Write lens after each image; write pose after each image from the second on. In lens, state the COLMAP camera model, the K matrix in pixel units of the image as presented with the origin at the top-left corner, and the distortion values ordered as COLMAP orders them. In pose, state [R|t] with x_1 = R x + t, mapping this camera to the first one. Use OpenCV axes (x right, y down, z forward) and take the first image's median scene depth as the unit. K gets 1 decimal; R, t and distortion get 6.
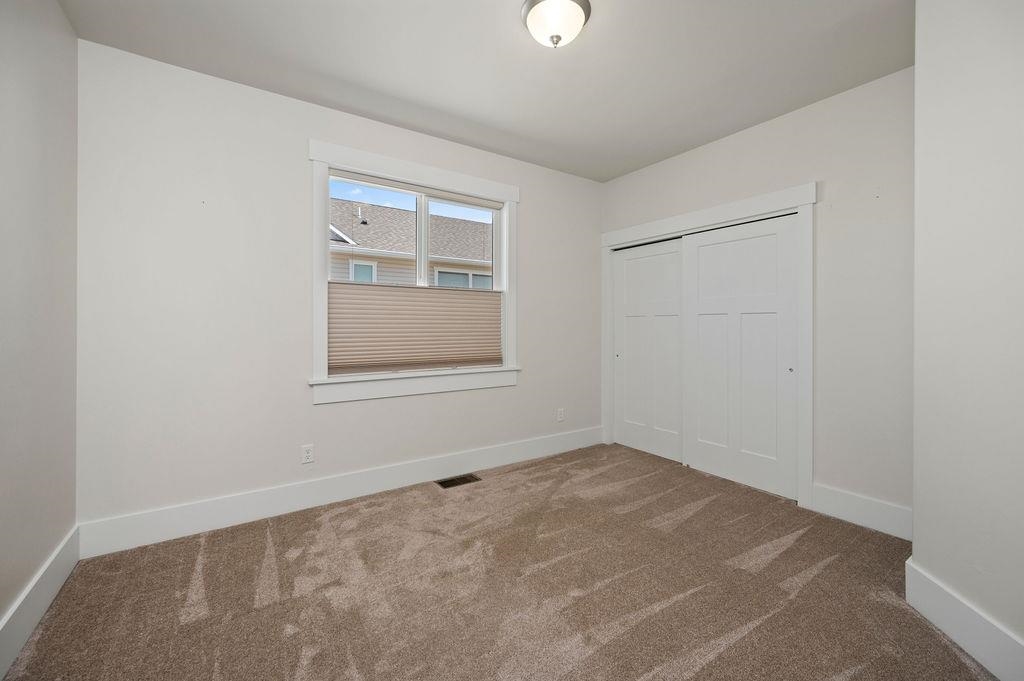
lens RADIAL K [[418.9, 0, 514.9], [0, 418.9, 323.8], [0, 0, 1]] dist [0.016257, -0.000103]
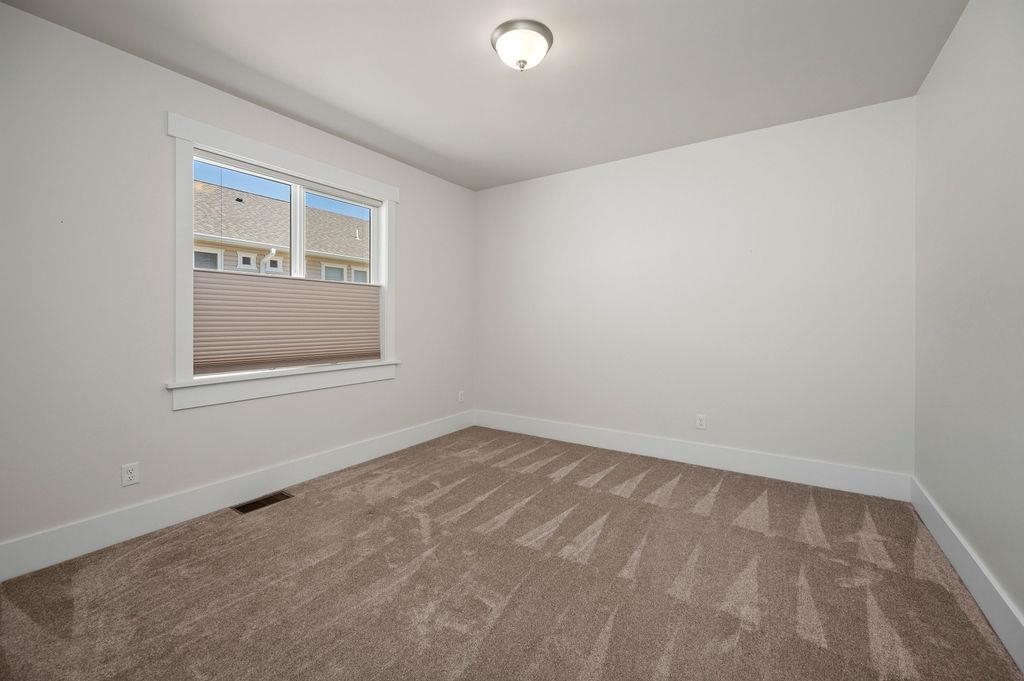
lens RADIAL K [[427.7, 0, 516.4], [0, 427.7, 338.2], [0, 0, 1]] dist [-0.001612, -0.000203]
pose [[0.916654, -0.020573, 0.399152, -0.149252], [0.002971, 0.998998, 0.044667, 0.000088], [-0.399671, -0.039758, 0.915796, -0.101598]]
